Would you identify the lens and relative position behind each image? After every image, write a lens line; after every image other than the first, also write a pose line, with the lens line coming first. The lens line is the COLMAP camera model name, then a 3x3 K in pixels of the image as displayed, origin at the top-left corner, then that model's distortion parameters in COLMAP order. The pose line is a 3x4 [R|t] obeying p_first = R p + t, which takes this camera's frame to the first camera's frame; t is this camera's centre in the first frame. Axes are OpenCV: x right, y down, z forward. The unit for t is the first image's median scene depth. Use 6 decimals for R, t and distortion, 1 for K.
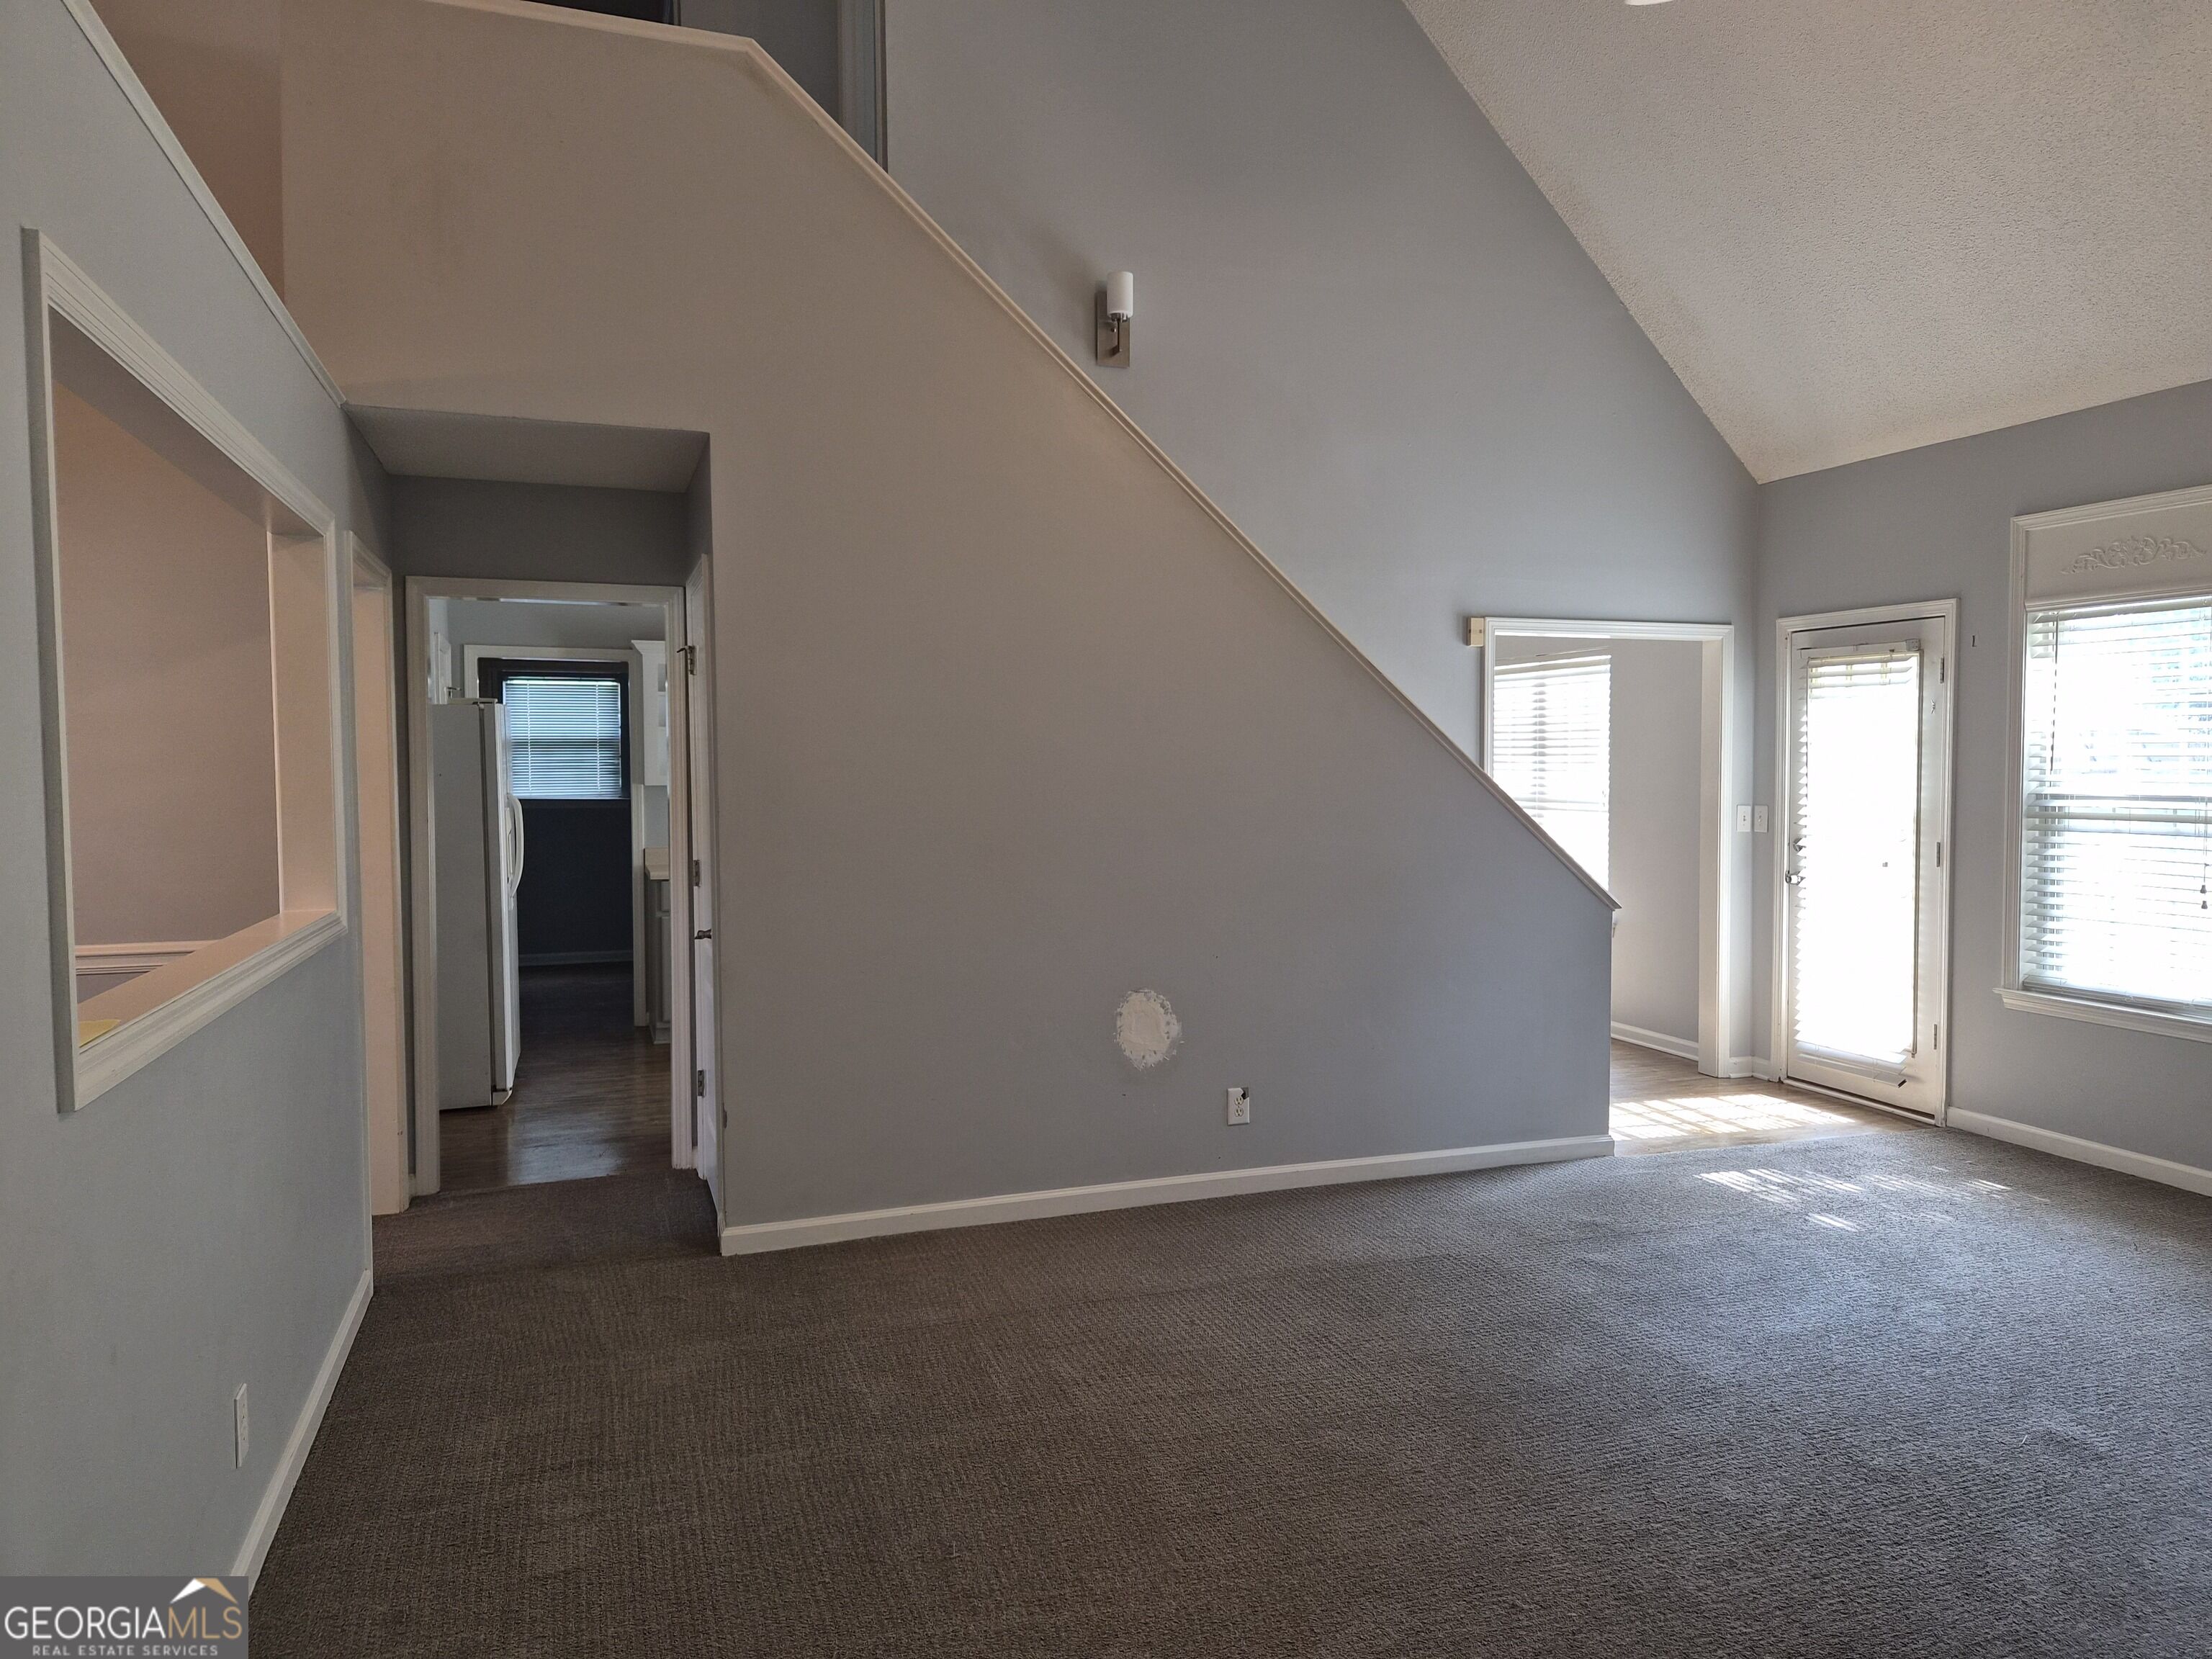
lens RADIAL K [[1496.2, 0, 1113.6], [0, 1496.2, 820.1], [0, 0, 1]] dist [0.074222, -0.060022]
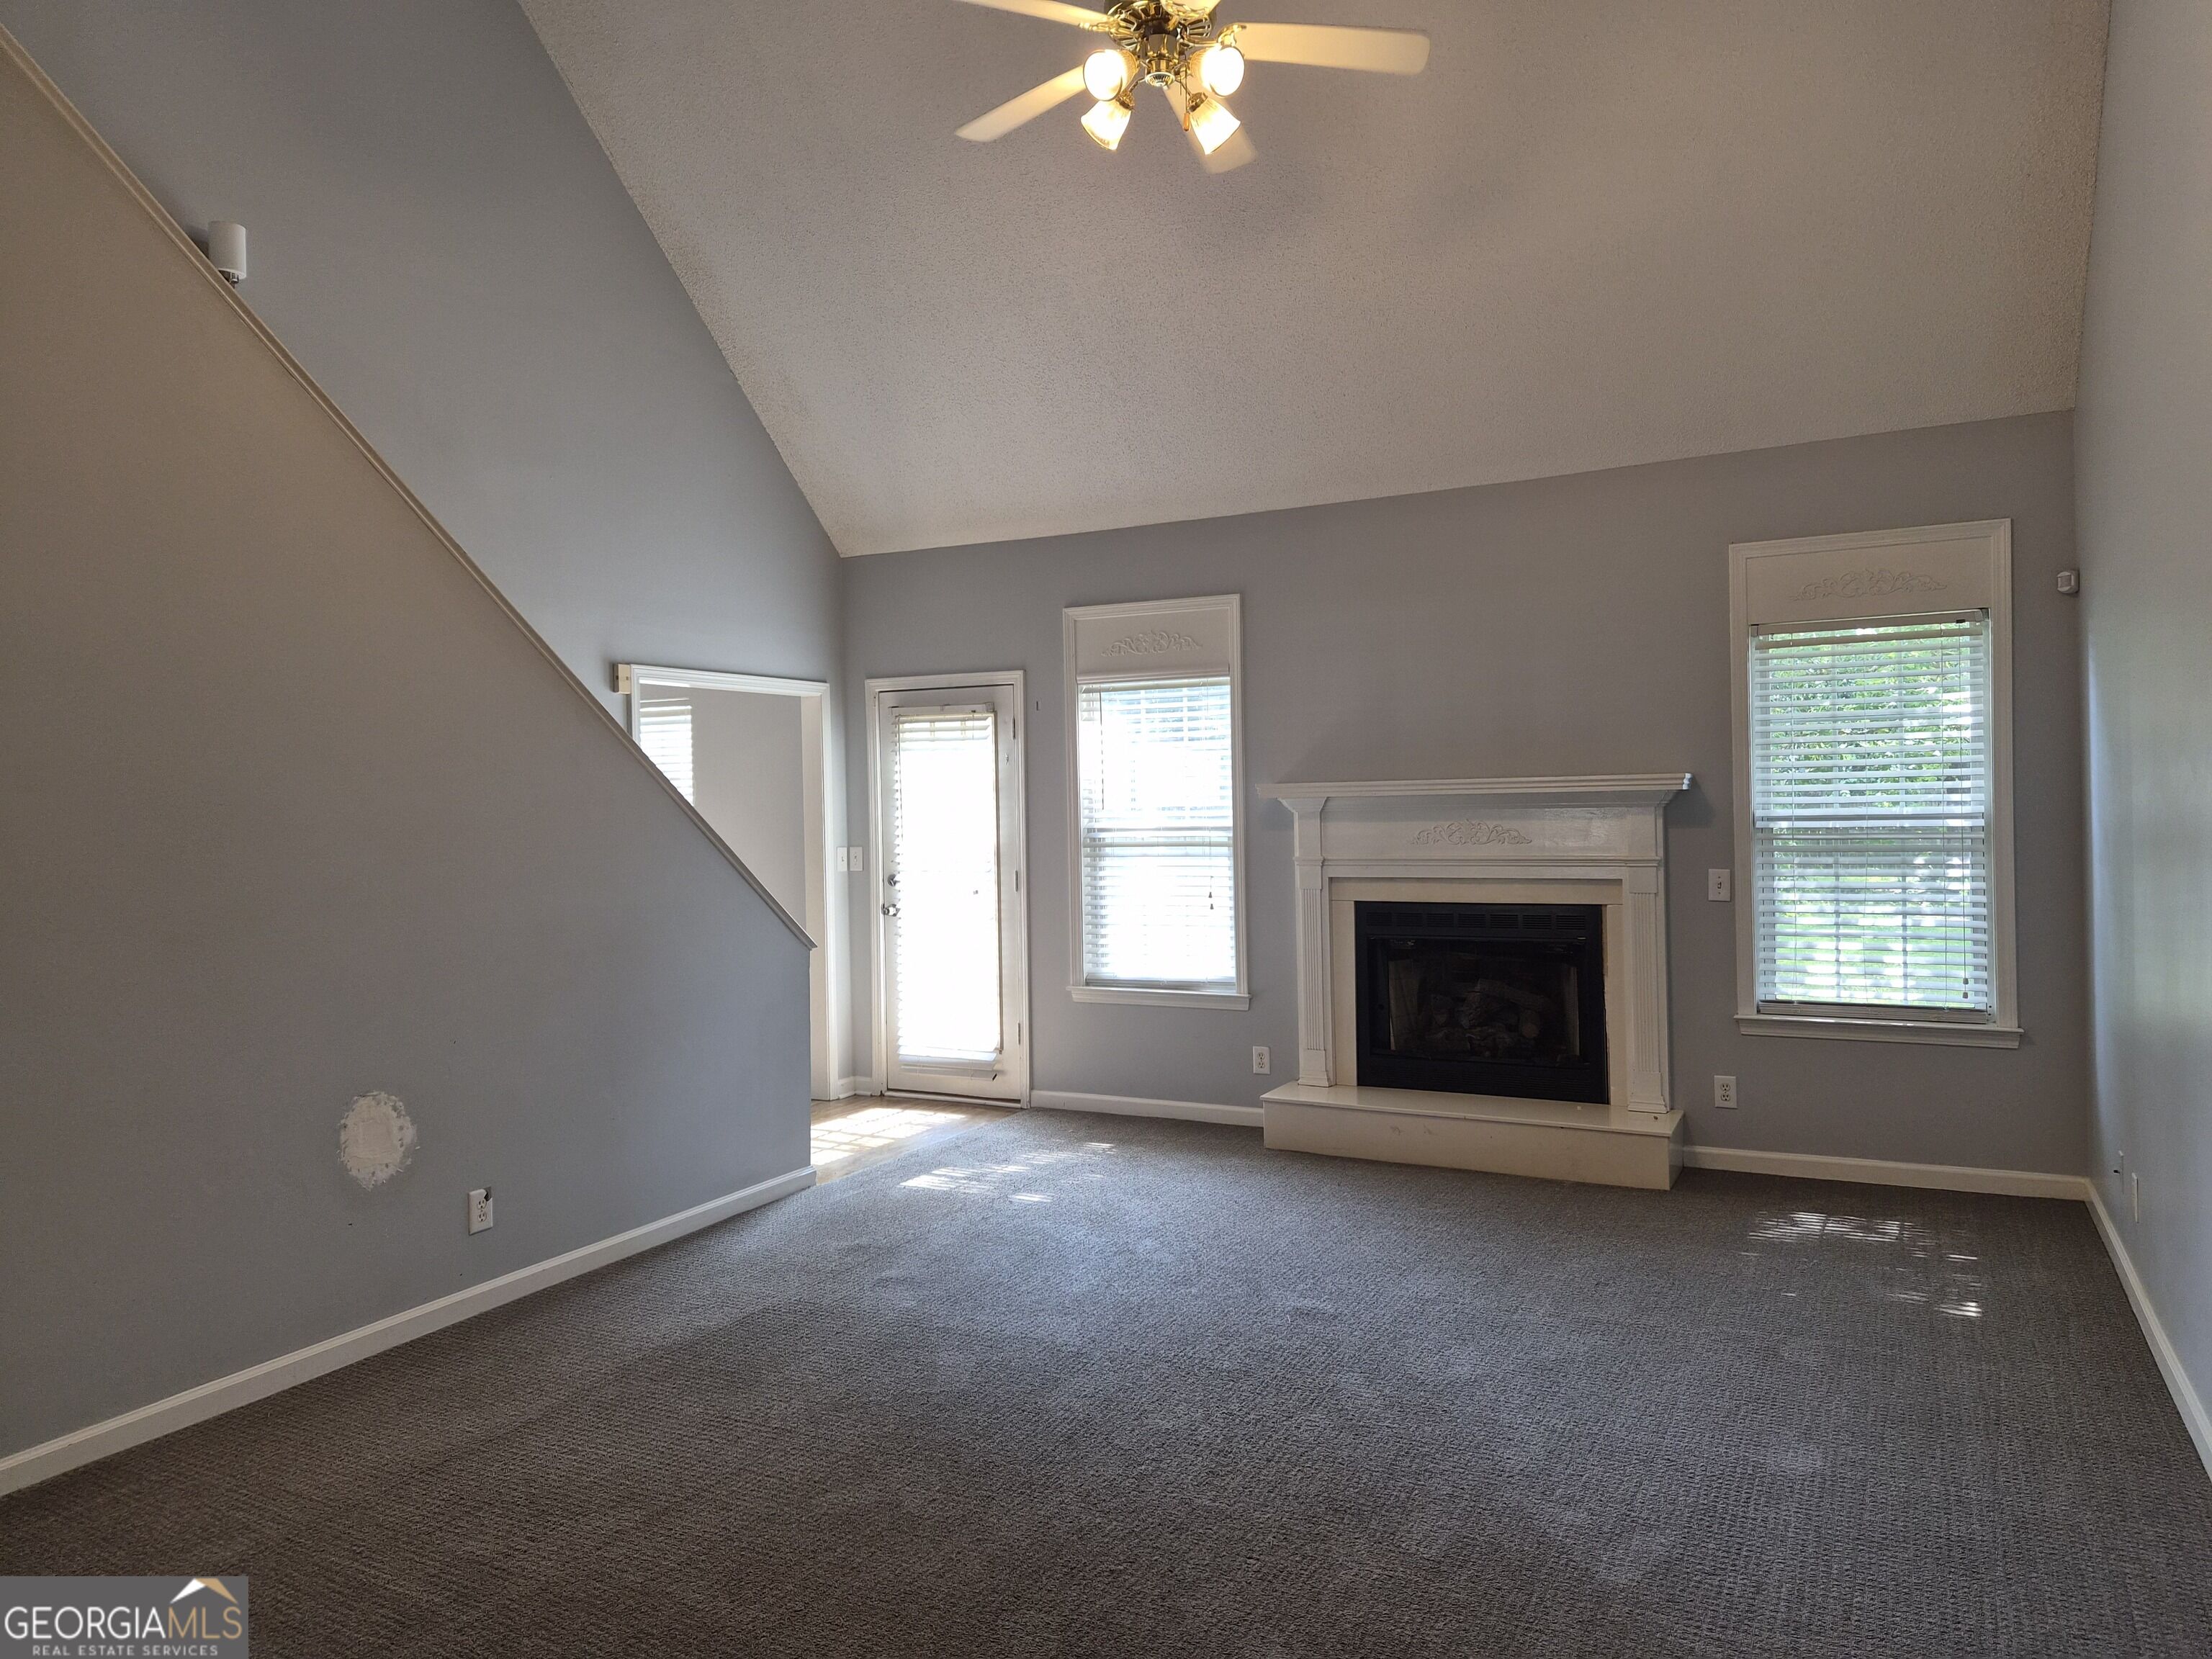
lens RADIAL K [[1495.9, 0, 1137.7], [0, 1495.9, 810.6], [0, 0, 1]] dist [0.082739, -0.065307]
pose [[0.727096, -0.020582, 0.686228, -0.204484], [0.047393, 0.998671, -0.020261, -0.004709], [-0.684898, 0.047254, 0.727105, 0.070684]]
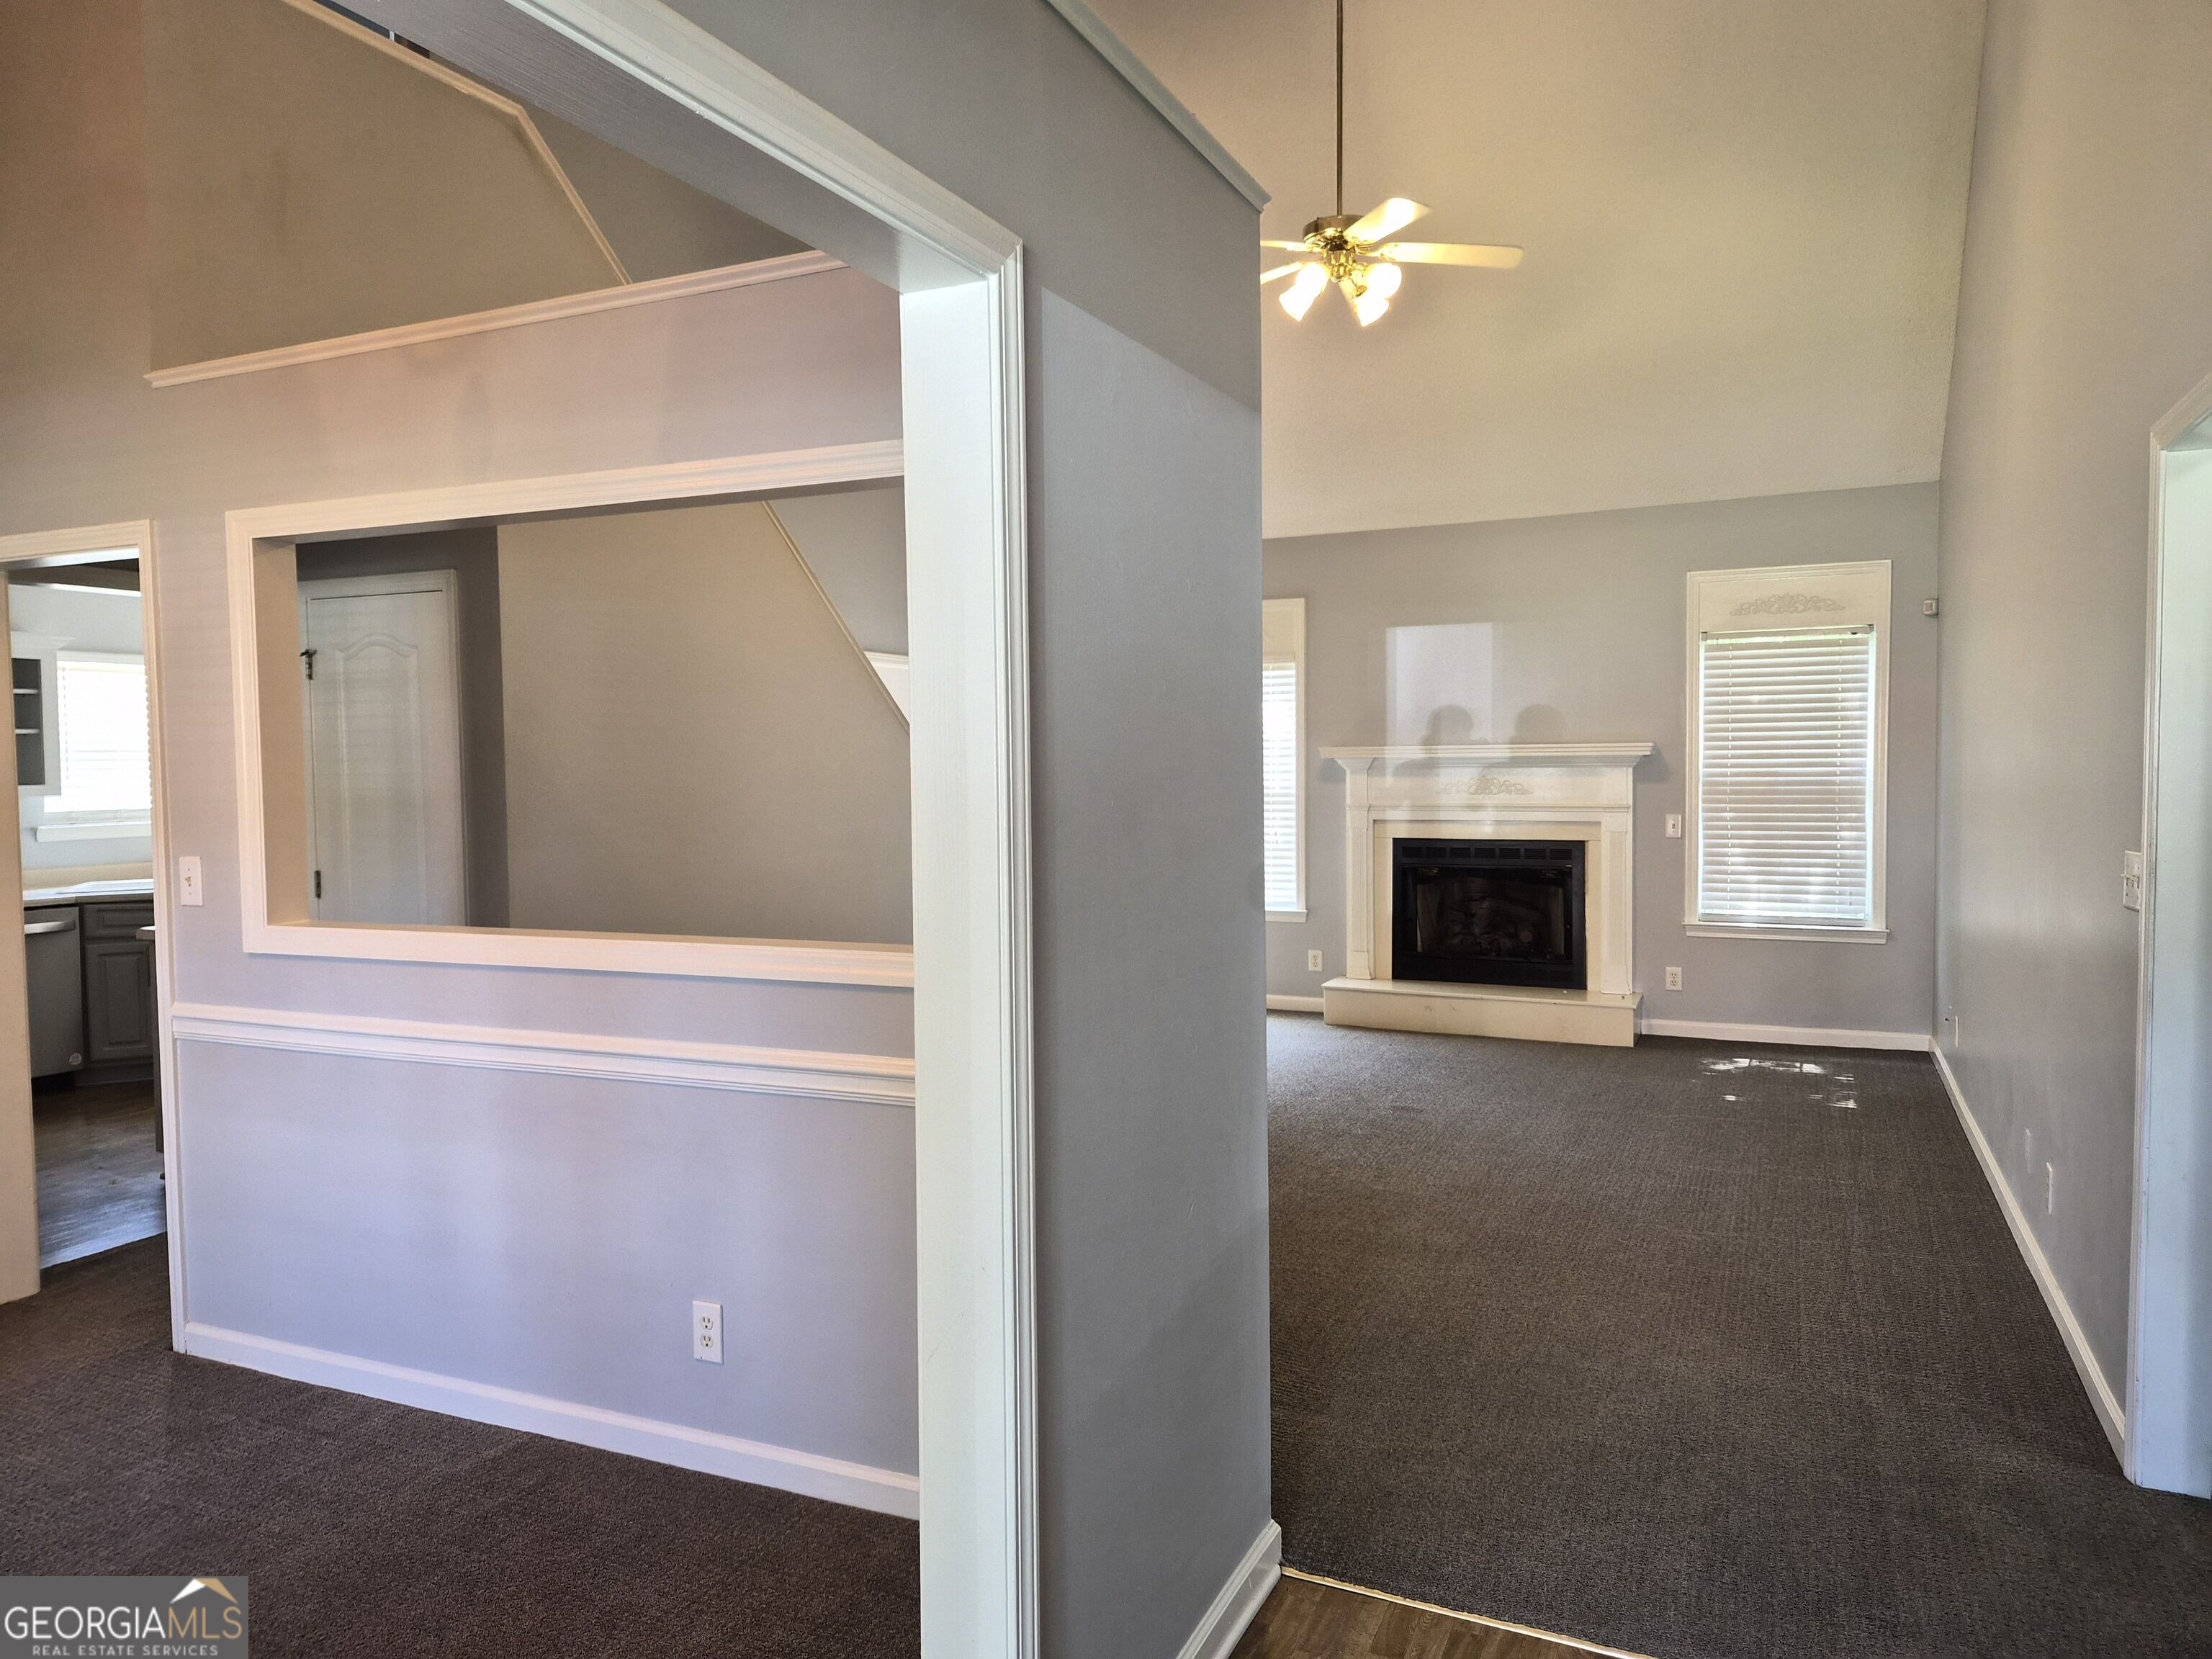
lens RADIAL K [[1496.2, 0, 1113.6], [0, 1496.2, 820.1], [0, 0, 1]] dist [0.074222, -0.060022]
pose [[0.698388, -0.036216, 0.714803, -0.537119], [0.037262, 0.999204, 0.014219, -0.000327], [-0.714749, 0.016705, 0.699182, -0.042639]]
